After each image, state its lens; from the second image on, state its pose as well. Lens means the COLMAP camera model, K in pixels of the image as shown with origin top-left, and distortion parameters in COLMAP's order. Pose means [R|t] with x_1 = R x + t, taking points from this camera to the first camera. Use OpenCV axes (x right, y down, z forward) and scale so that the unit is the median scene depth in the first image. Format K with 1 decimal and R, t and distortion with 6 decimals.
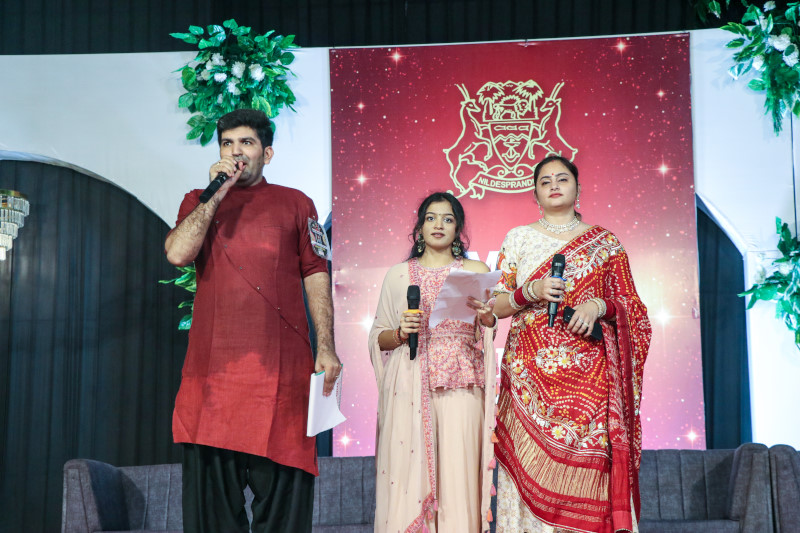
lens RADIAL K [[1827.7, 0, 400.0], [0, 1827.7, 266.5], [0, 0, 1]] dist [0.381782, 0.821717]
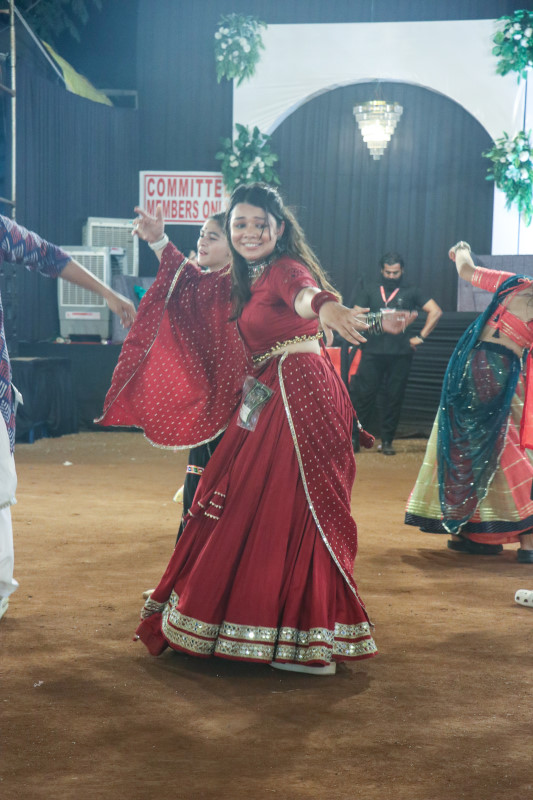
lens RADIAL K [[1827.7, 0, 252.2], [0, 1827.7, 402.3], [0, 0, 1]] dist [0.381782, 0.821717]
pose [[0.996564, 0.038765, -0.073190, -0.206713], [-0.024018, 0.980992, 0.192555, -0.099088], [0.079263, -0.190136, 0.978553, -0.850612]]
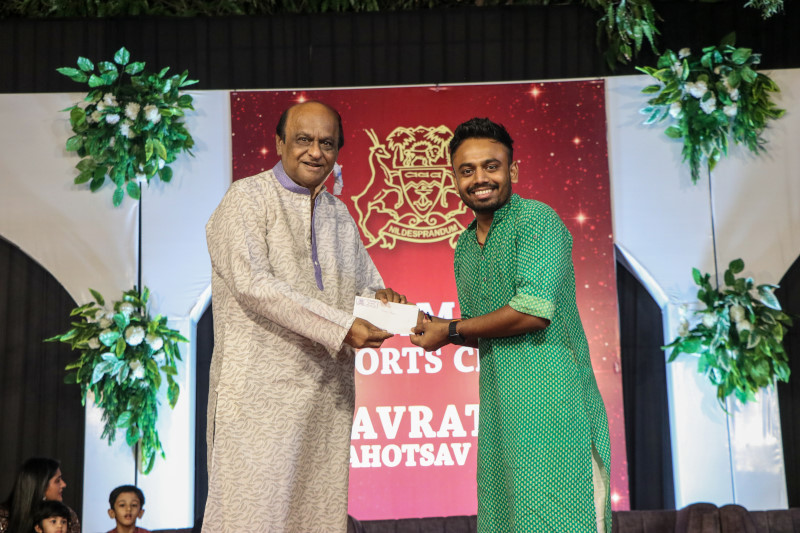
lens RADIAL K [[1659.1, 0, 410.2], [0, 1659.1, 263.4], [0, 0, 1]] dist [0.271001, 0.433269]
pose [[0.996789, 0.001010, 0.080061, -0.015007], [0.003359, 0.998513, -0.054417, 0.017415], [-0.079997, 0.054511, 0.995304, 0.144232]]
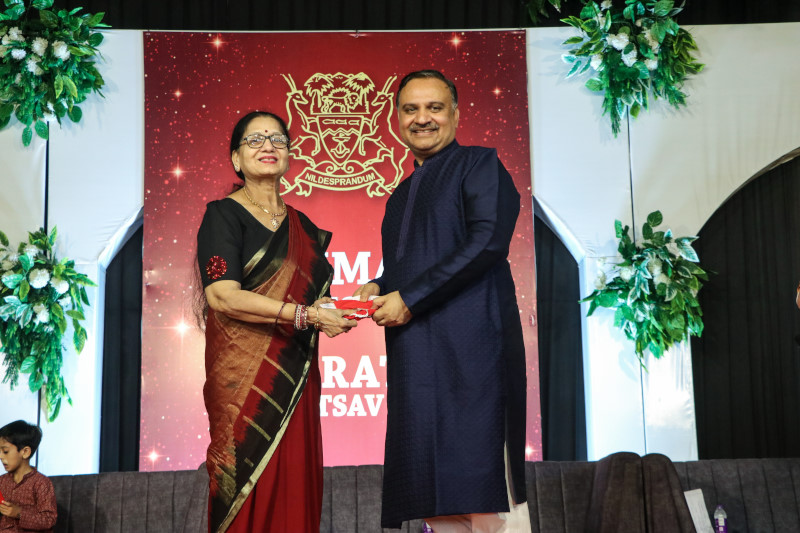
lens RADIAL K [[1510.1, 0, 395.6], [0, 1510.1, 277.4], [0, 0, 1]] dist [0.094488, 1.460438]
pose [[0.991885, 0.018172, 0.125834, -0.007204], [-0.013622, 0.999225, -0.036925, 0.031770], [-0.126407, 0.034911, 0.991364, 0.235645]]
